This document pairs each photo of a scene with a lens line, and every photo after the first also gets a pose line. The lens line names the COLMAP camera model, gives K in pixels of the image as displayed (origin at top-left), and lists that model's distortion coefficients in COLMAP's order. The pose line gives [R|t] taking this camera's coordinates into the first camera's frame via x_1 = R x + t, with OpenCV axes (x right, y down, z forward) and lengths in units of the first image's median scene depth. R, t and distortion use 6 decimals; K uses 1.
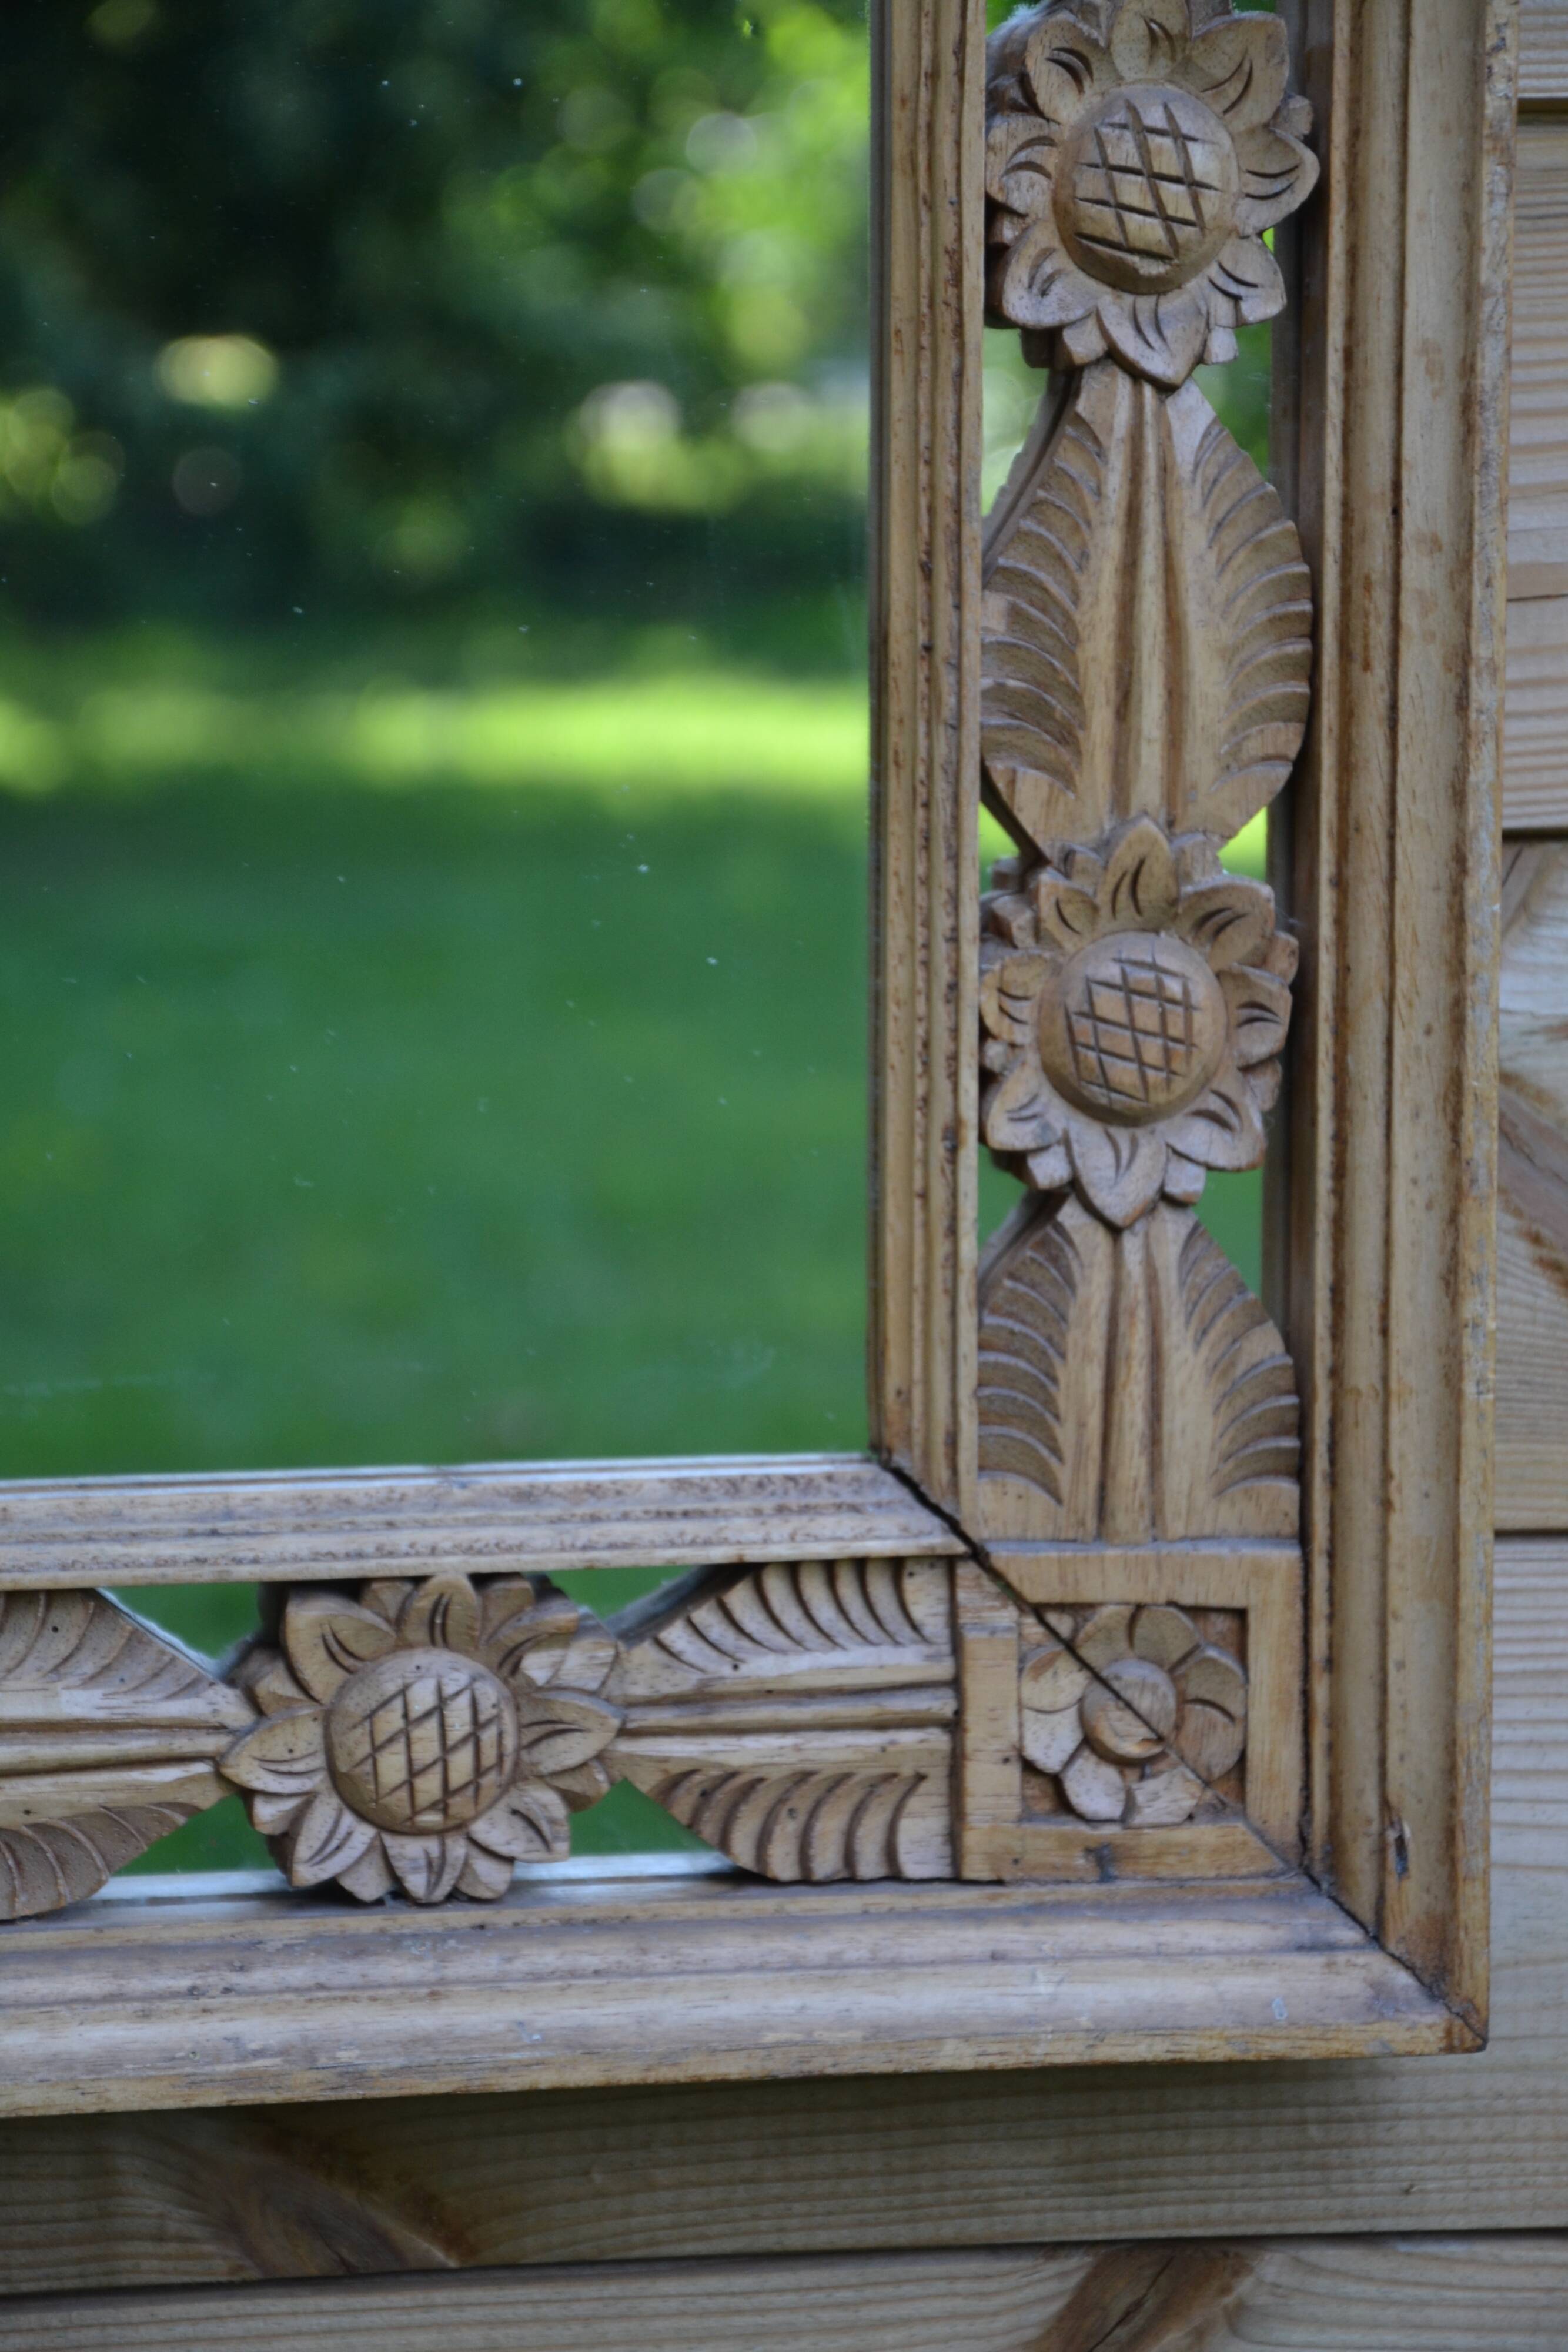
lens RADIAL K [[8595.5, 0, 804.9], [0, 8595.5, 1196.2], [0, 0, 1]] dist [1.068377, 0.000000]
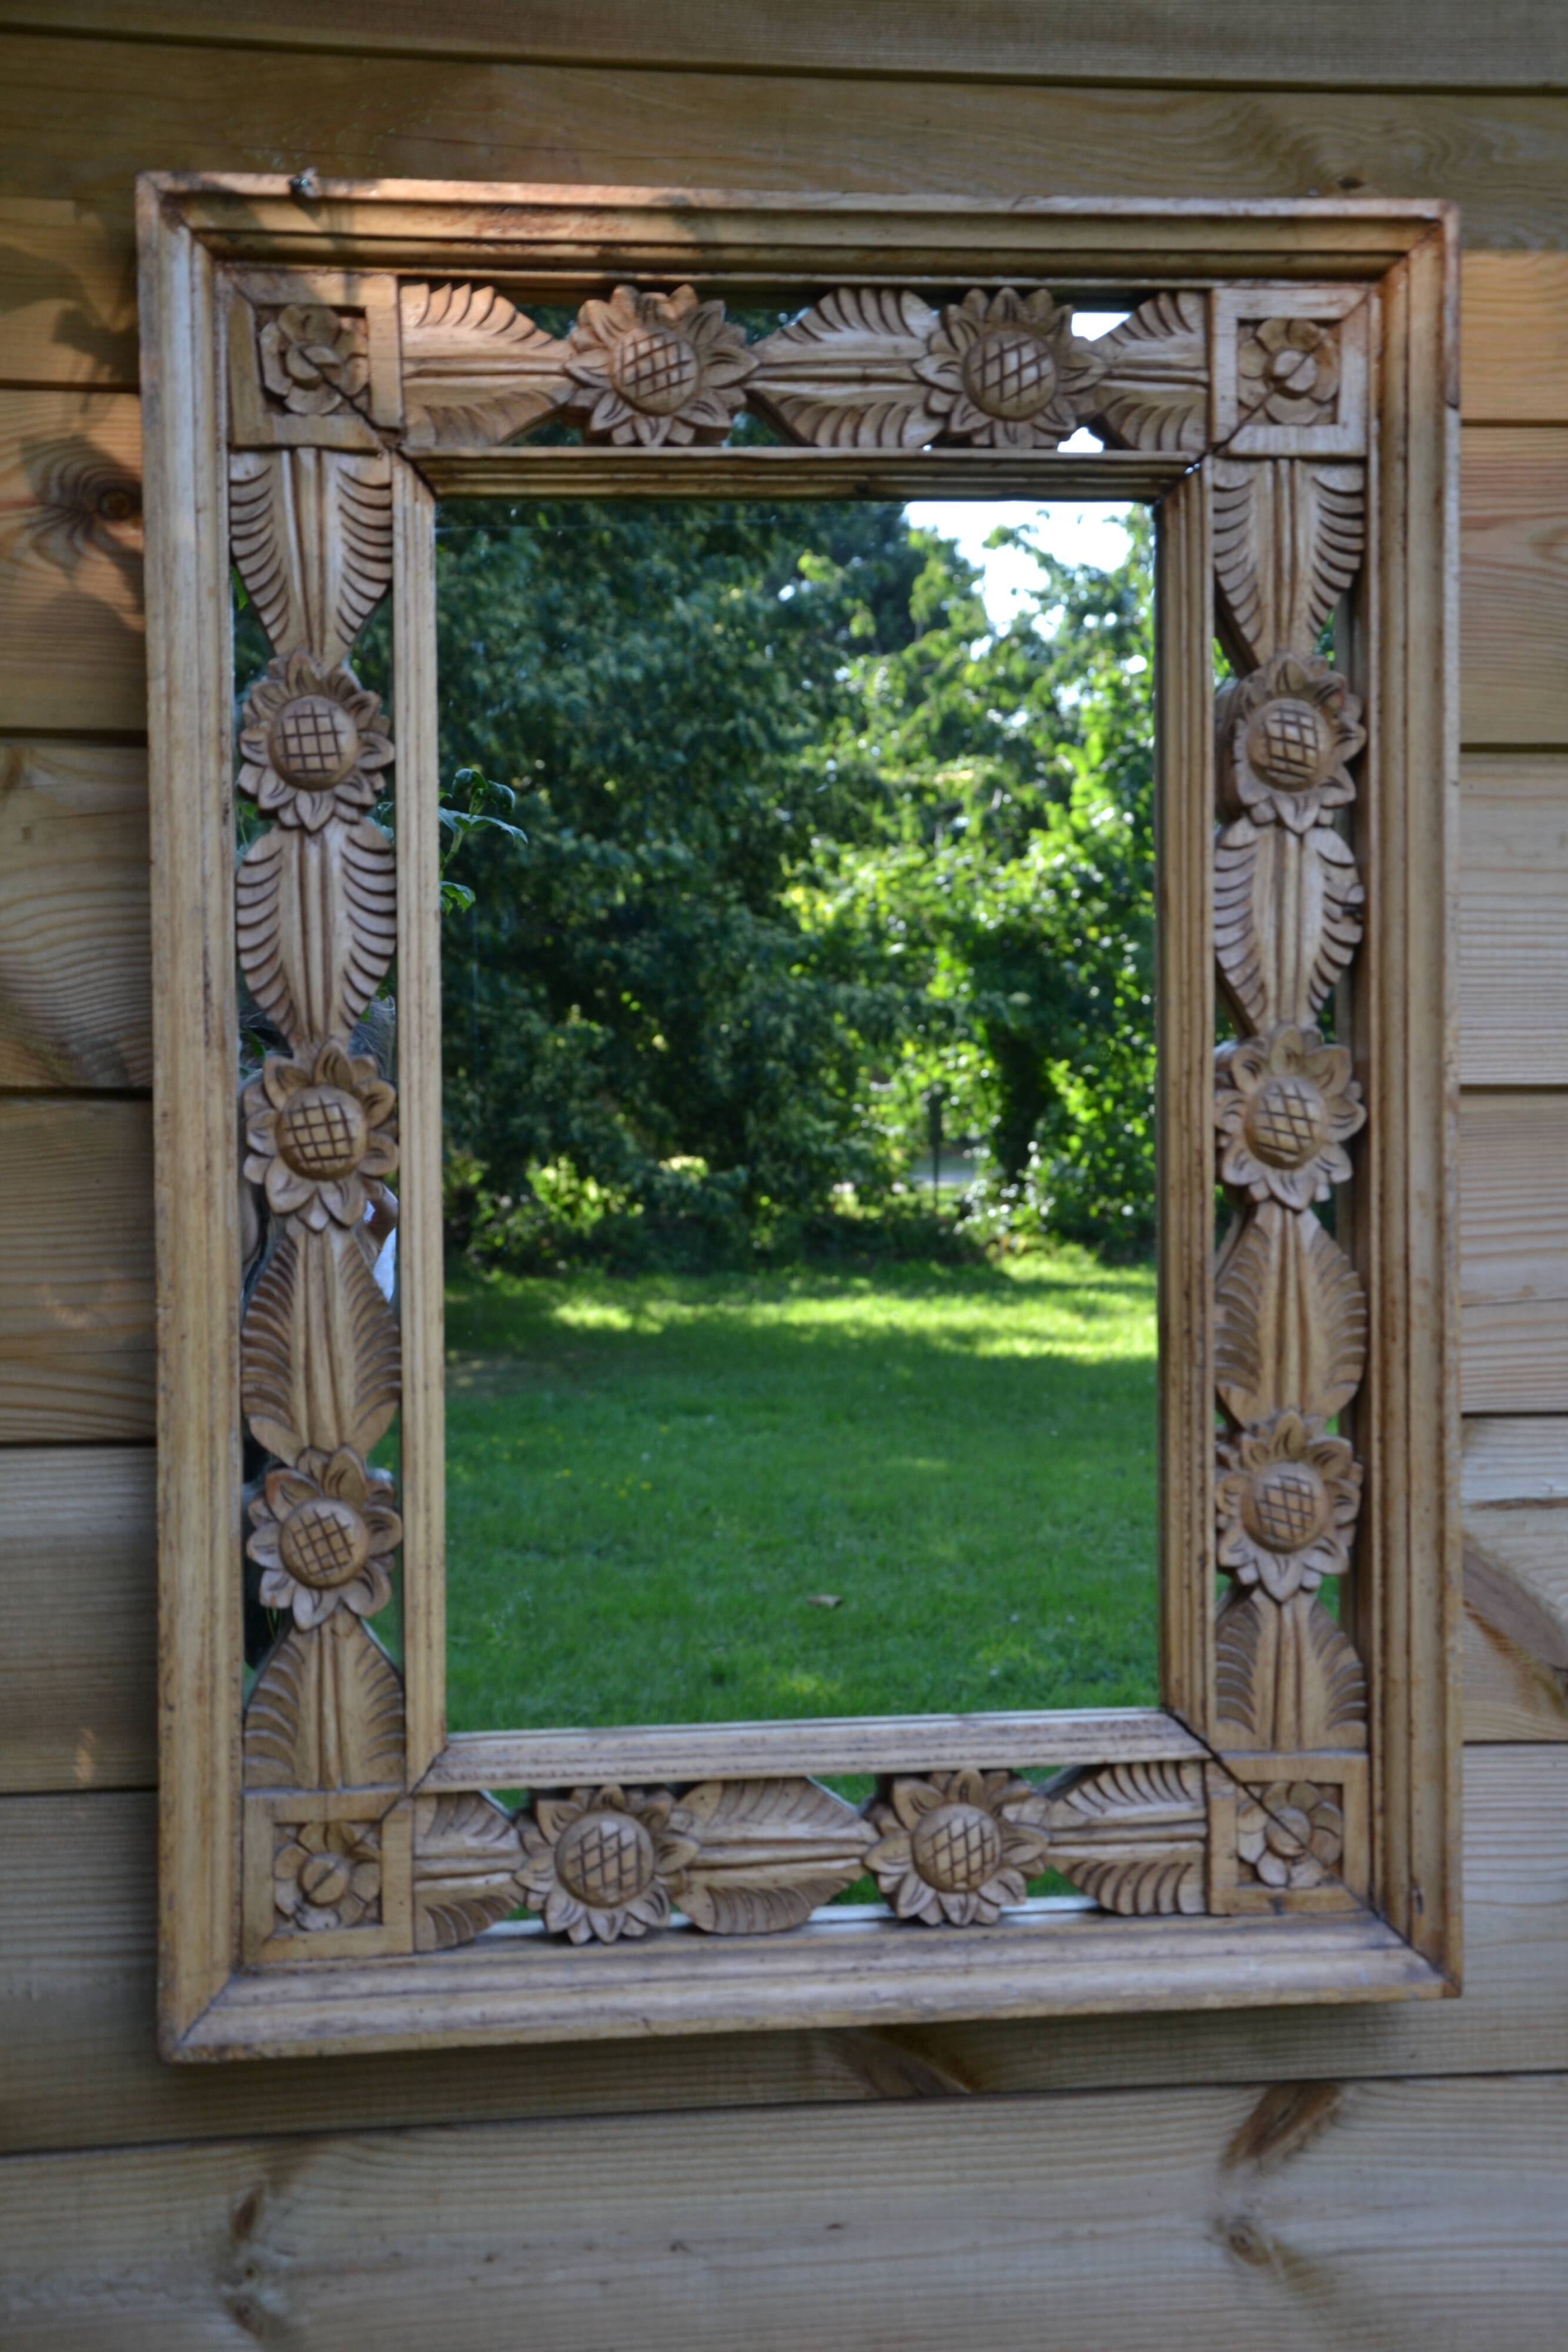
lens RADIAL K [[3341.1, 0, 805.0], [0, 3341.1, 1180.4], [0, 0, 1]] dist [0.123173, 0.000000]
pose [[0.999653, -0.005895, -0.025683, -0.059107], [0.003551, 0.995899, -0.090404, -0.025664], [0.026111, 0.090281, 0.995574, 0.164579]]
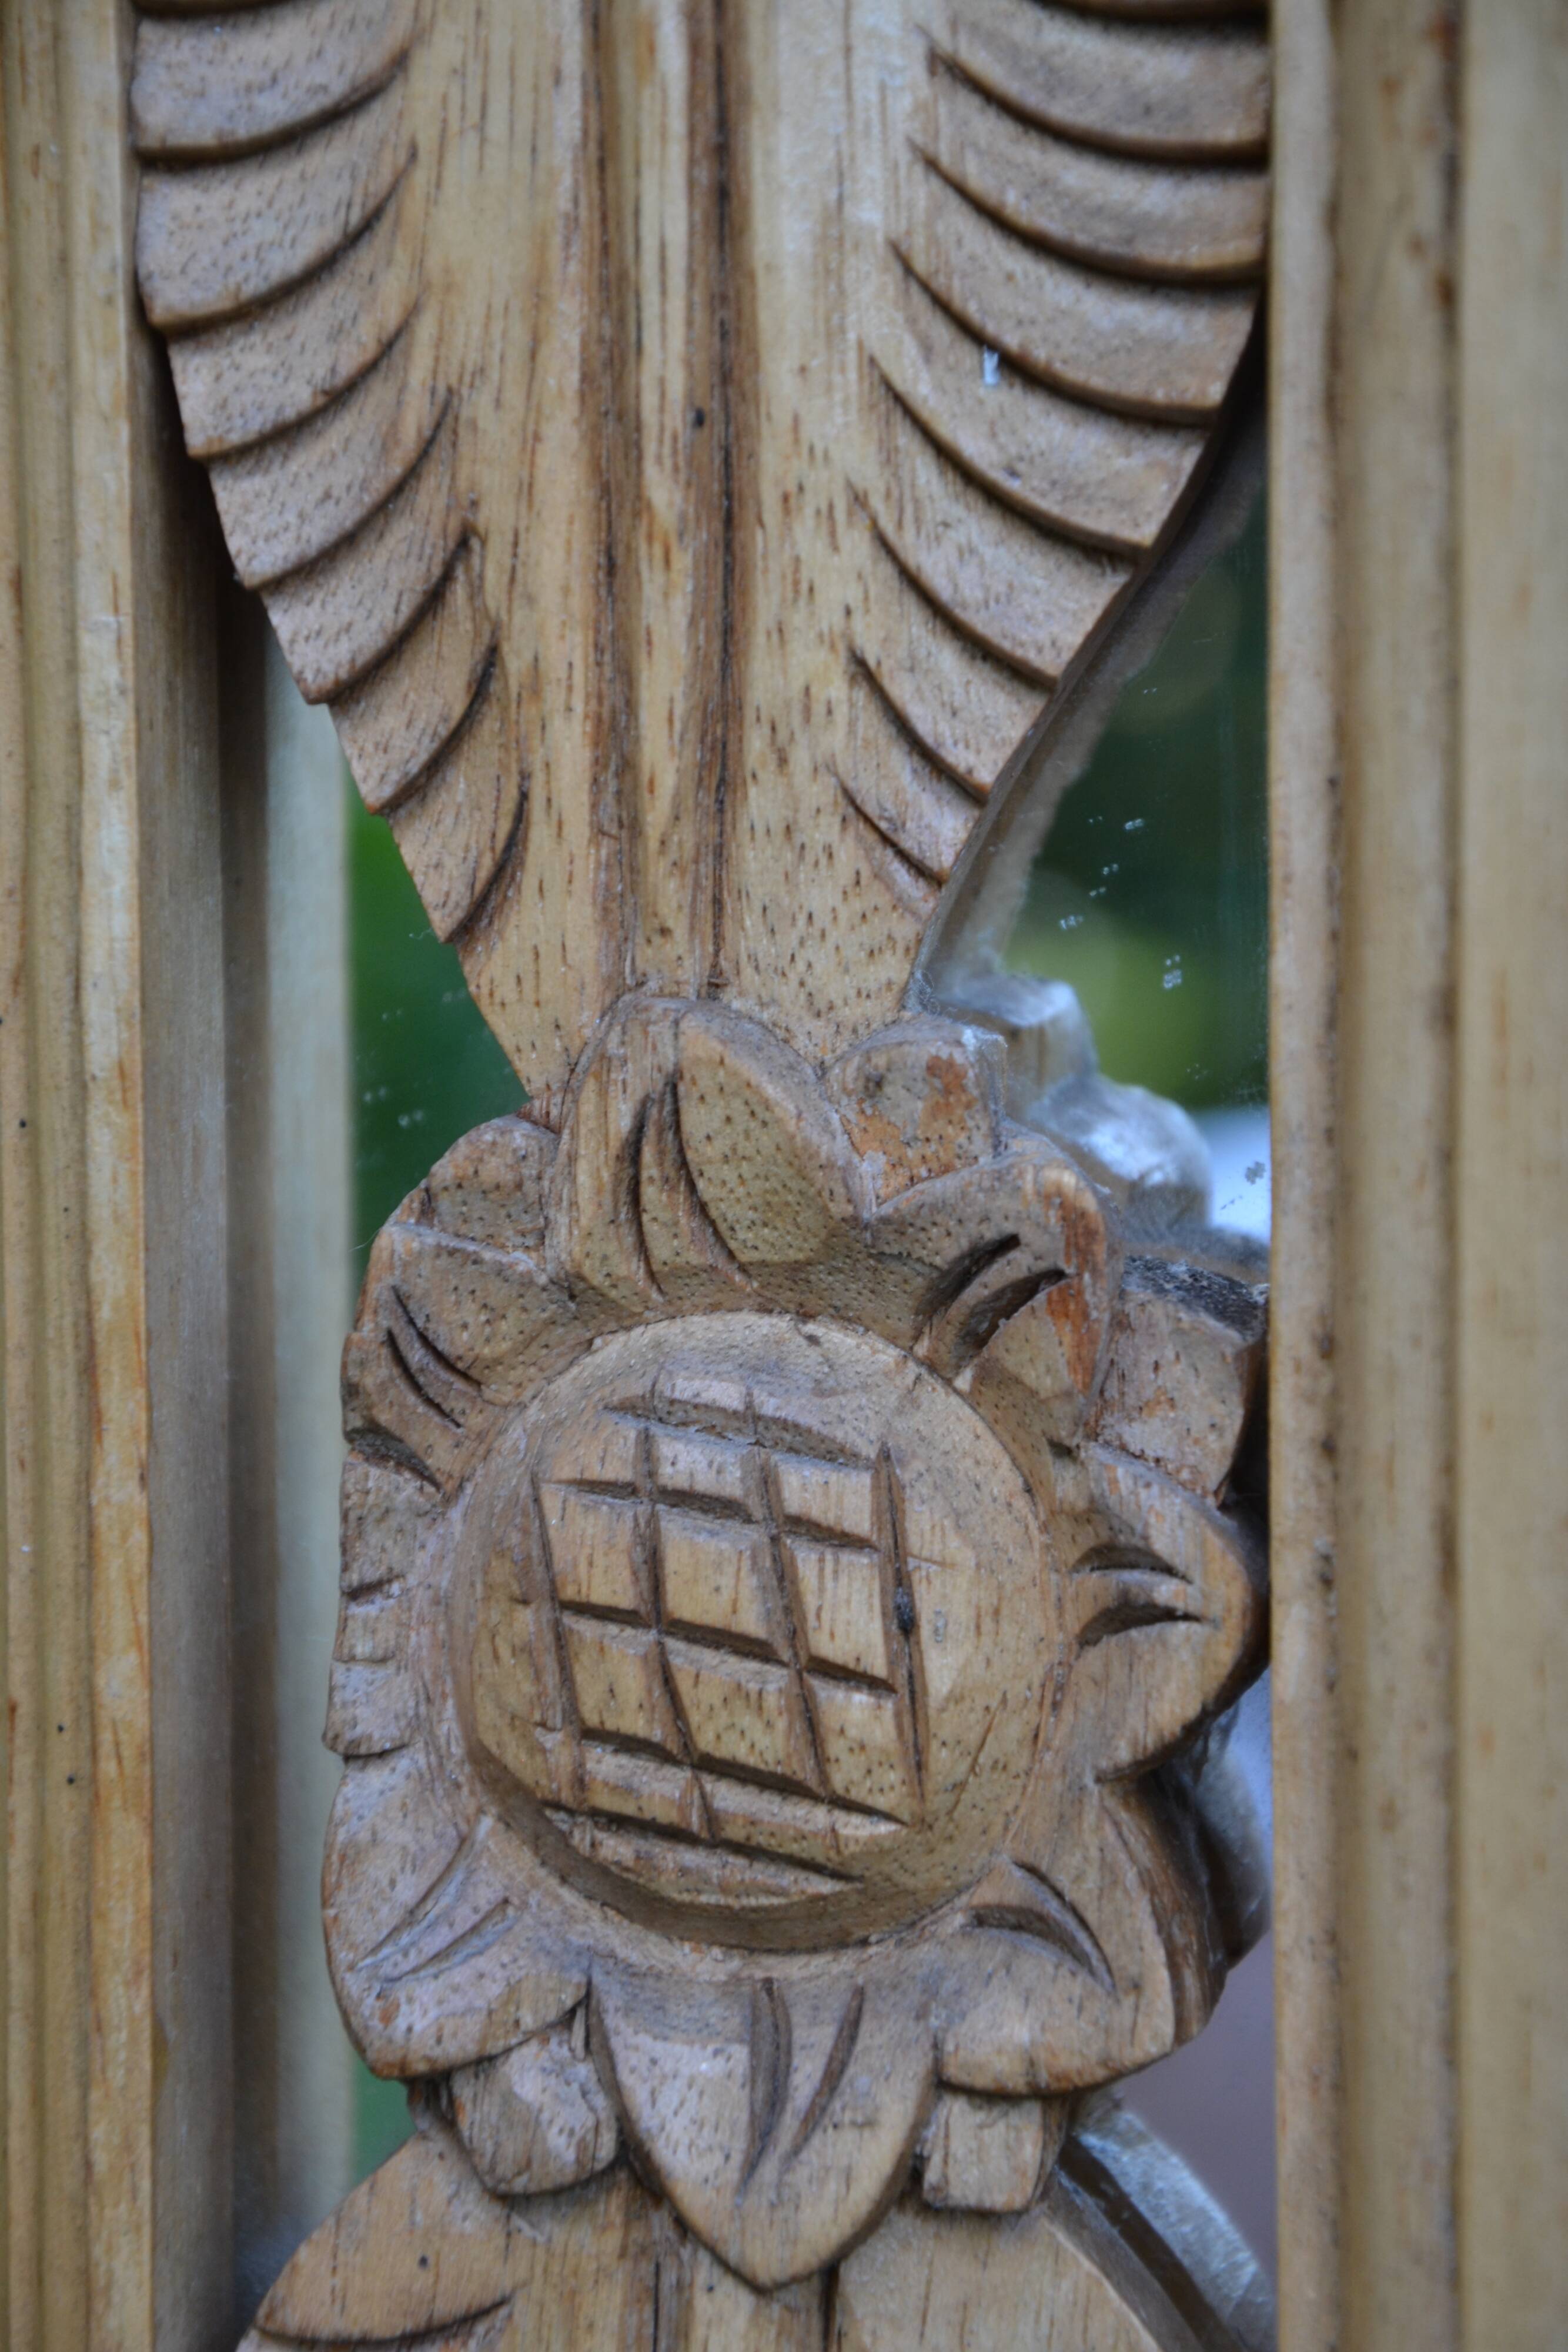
lens RADIAL K [[7733.1, 0, 798.4], [0, 7733.1, 1193.3], [0, 0, 1]] dist [0.486814, 0.000000]
pose [[0.938599, 0.027429, -0.343918, 0.134858], [-0.036670, 0.999119, -0.020394, -0.216999], [0.343056, 0.031753, 0.938778, 0.725903]]
